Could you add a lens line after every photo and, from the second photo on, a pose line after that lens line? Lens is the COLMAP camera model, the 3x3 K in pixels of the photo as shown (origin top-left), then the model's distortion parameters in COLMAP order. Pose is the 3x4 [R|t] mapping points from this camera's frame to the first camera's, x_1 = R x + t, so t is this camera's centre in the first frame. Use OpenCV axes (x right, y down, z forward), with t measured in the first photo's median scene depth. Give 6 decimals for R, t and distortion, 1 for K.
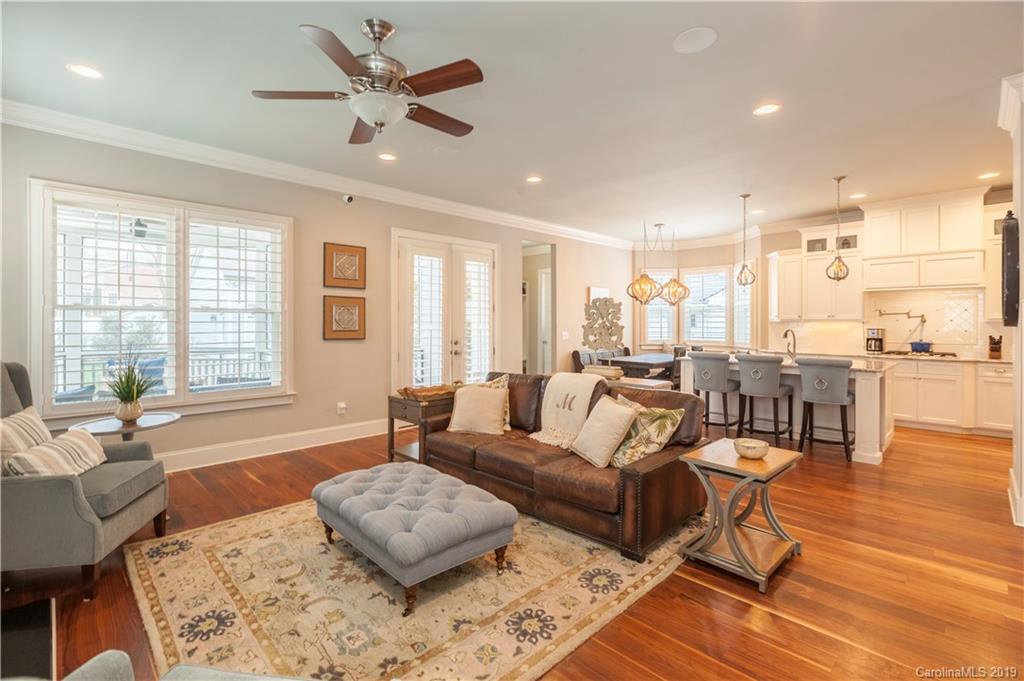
lens RADIAL K [[467.2, 0, 490.0], [0, 467.2, 322.8], [0, 0, 1]] dist [-0.001933, 0.000659]
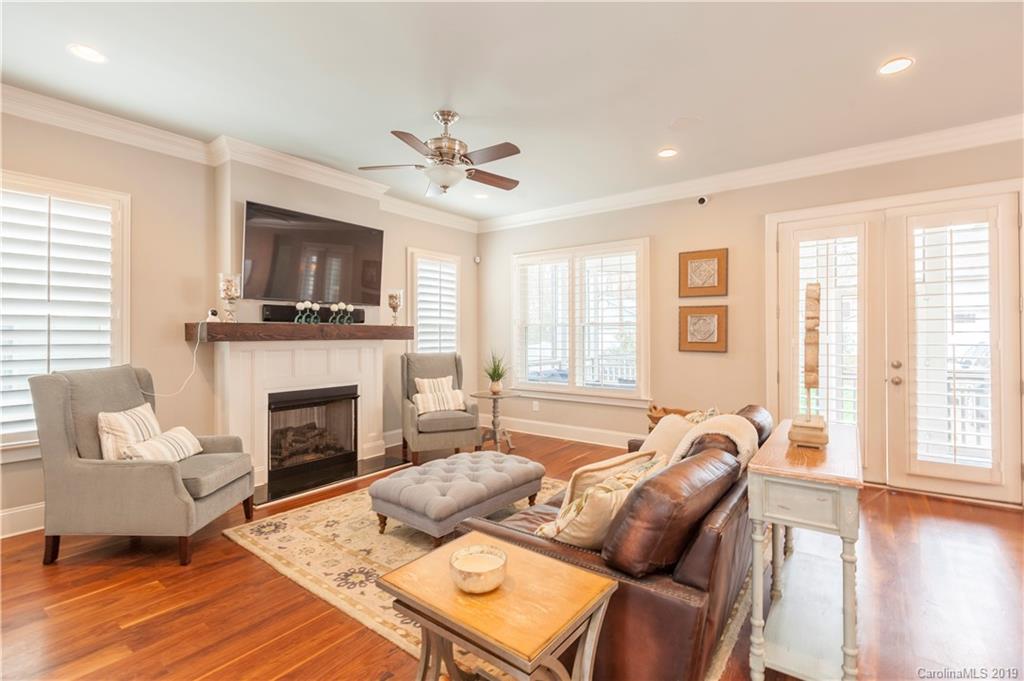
lens RADIAL K [[467.2, 0, 518.3], [0, 467.2, 335.0], [0, 0, 1]] dist [-0.001933, 0.000659]
pose [[0.169410, -0.001044, -0.985545, 0.467232], [0.002269, 0.999997, -0.000670, 0.001776], [0.985543, -0.002123, 0.169412, 0.410090]]
